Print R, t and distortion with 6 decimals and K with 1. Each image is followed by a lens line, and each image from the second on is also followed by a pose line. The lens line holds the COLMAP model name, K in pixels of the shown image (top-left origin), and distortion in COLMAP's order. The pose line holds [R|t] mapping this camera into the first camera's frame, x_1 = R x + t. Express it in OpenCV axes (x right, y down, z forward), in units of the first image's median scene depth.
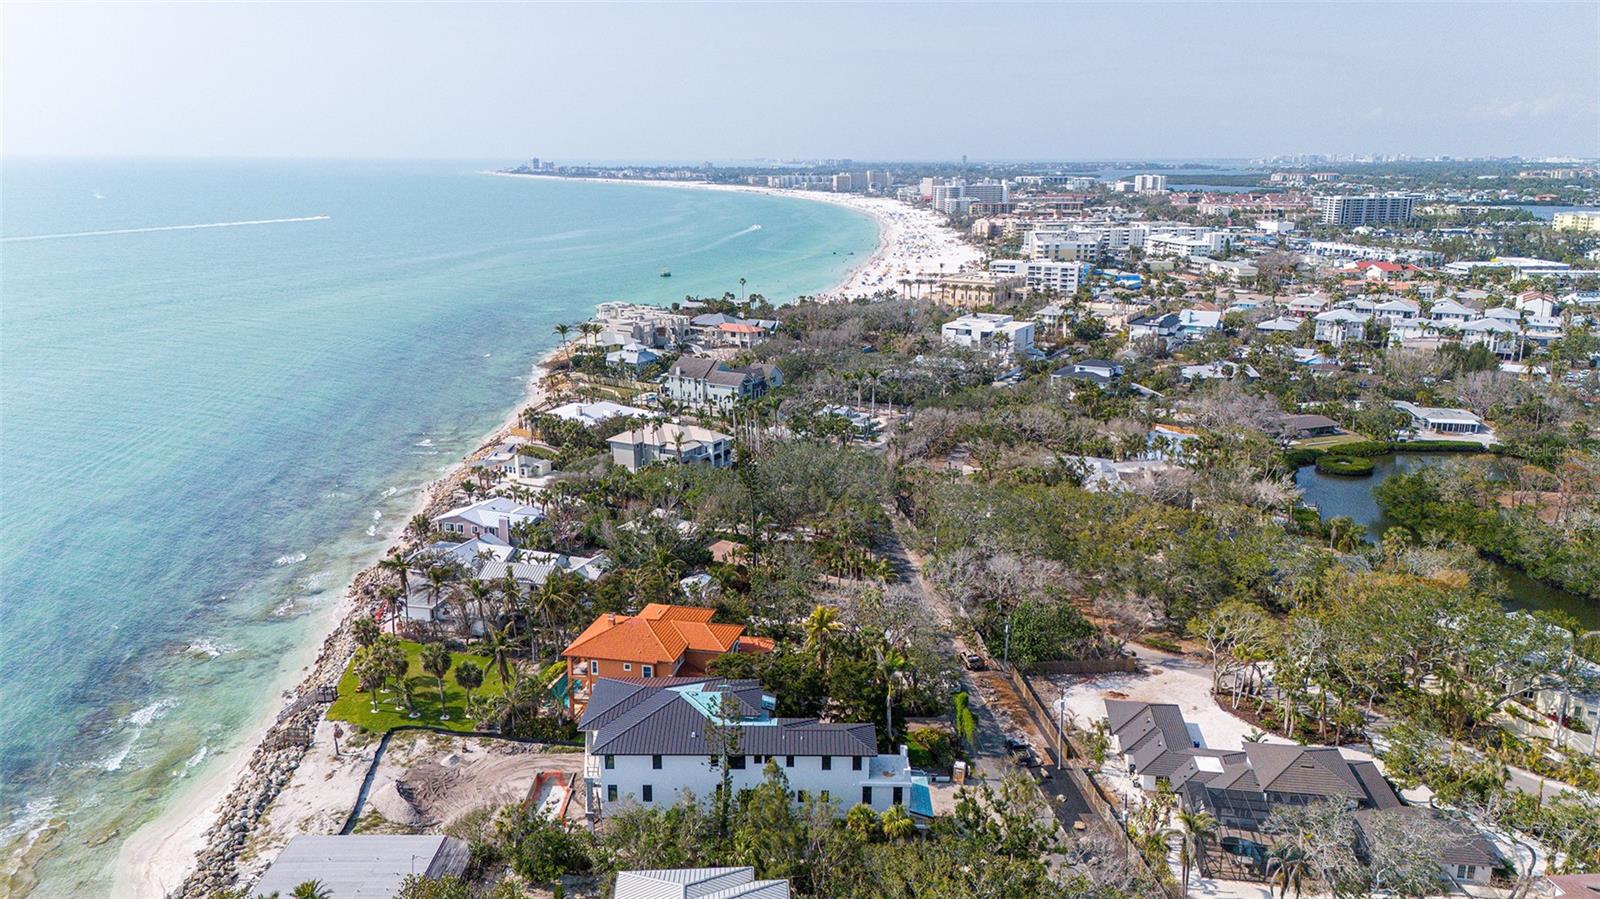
lens RADIAL K [[1159.6, 0, 800.0], [0, 1159.6, 449.5], [0, 0, 1]] dist [0.077130, -0.087351]
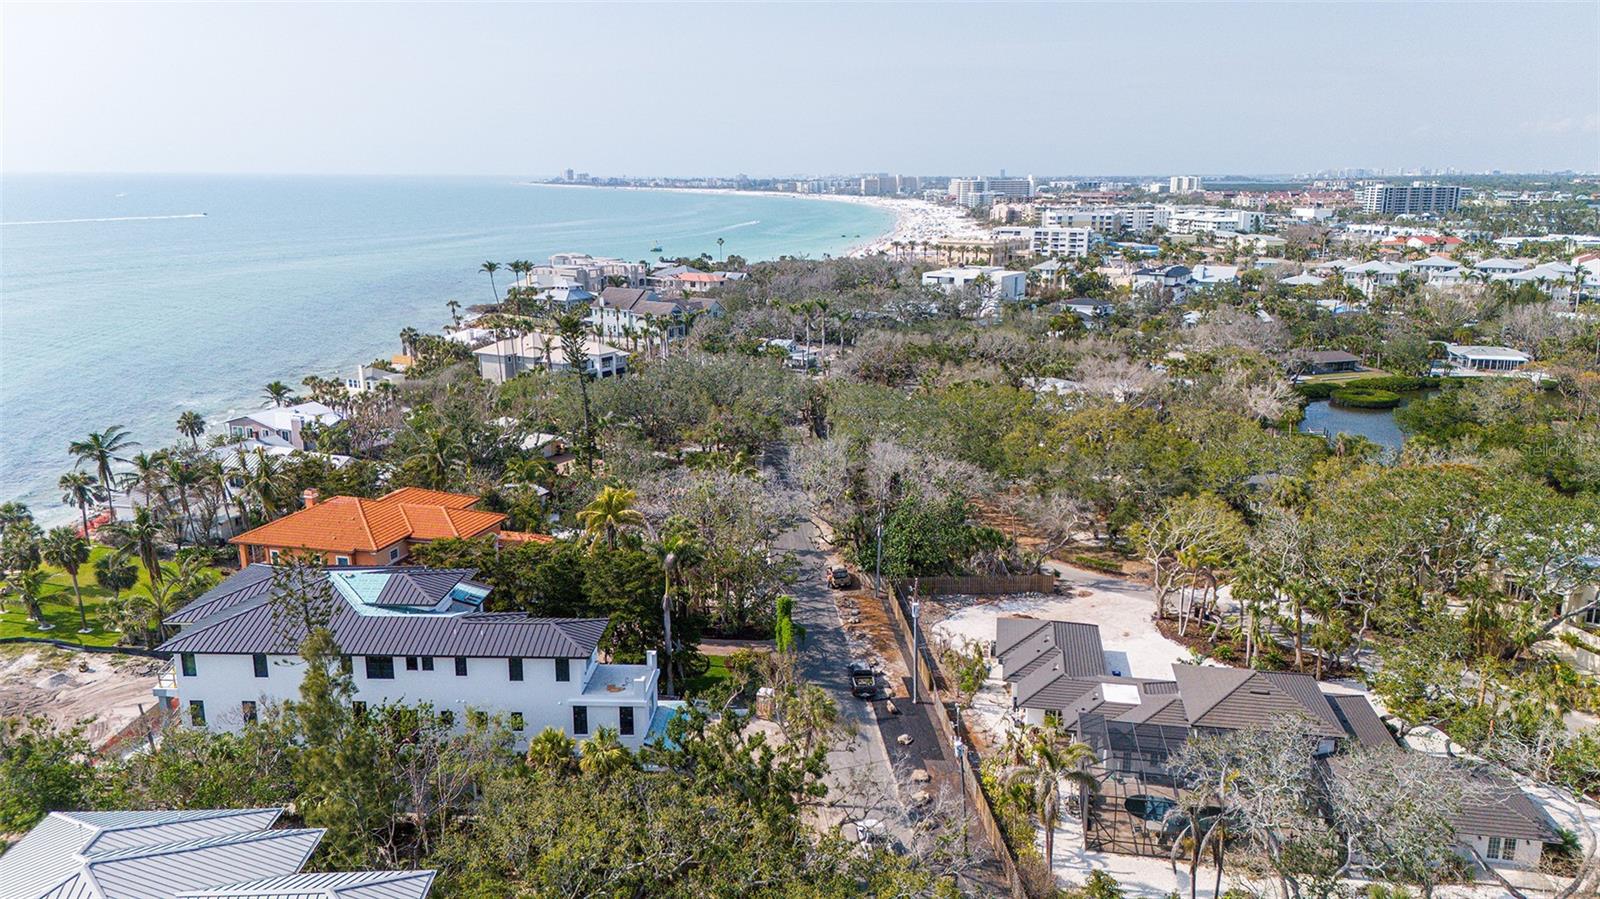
lens RADIAL K [[1159.6, 0, 800.0], [0, 1159.6, 449.5], [0, 0, 1]] dist [0.077130, -0.087351]
pose [[0.999446, 0.006290, -0.032692, 0.057882], [-0.006756, 0.999877, -0.014164, 0.043243], [0.032599, 0.014377, 0.999365, 0.097170]]
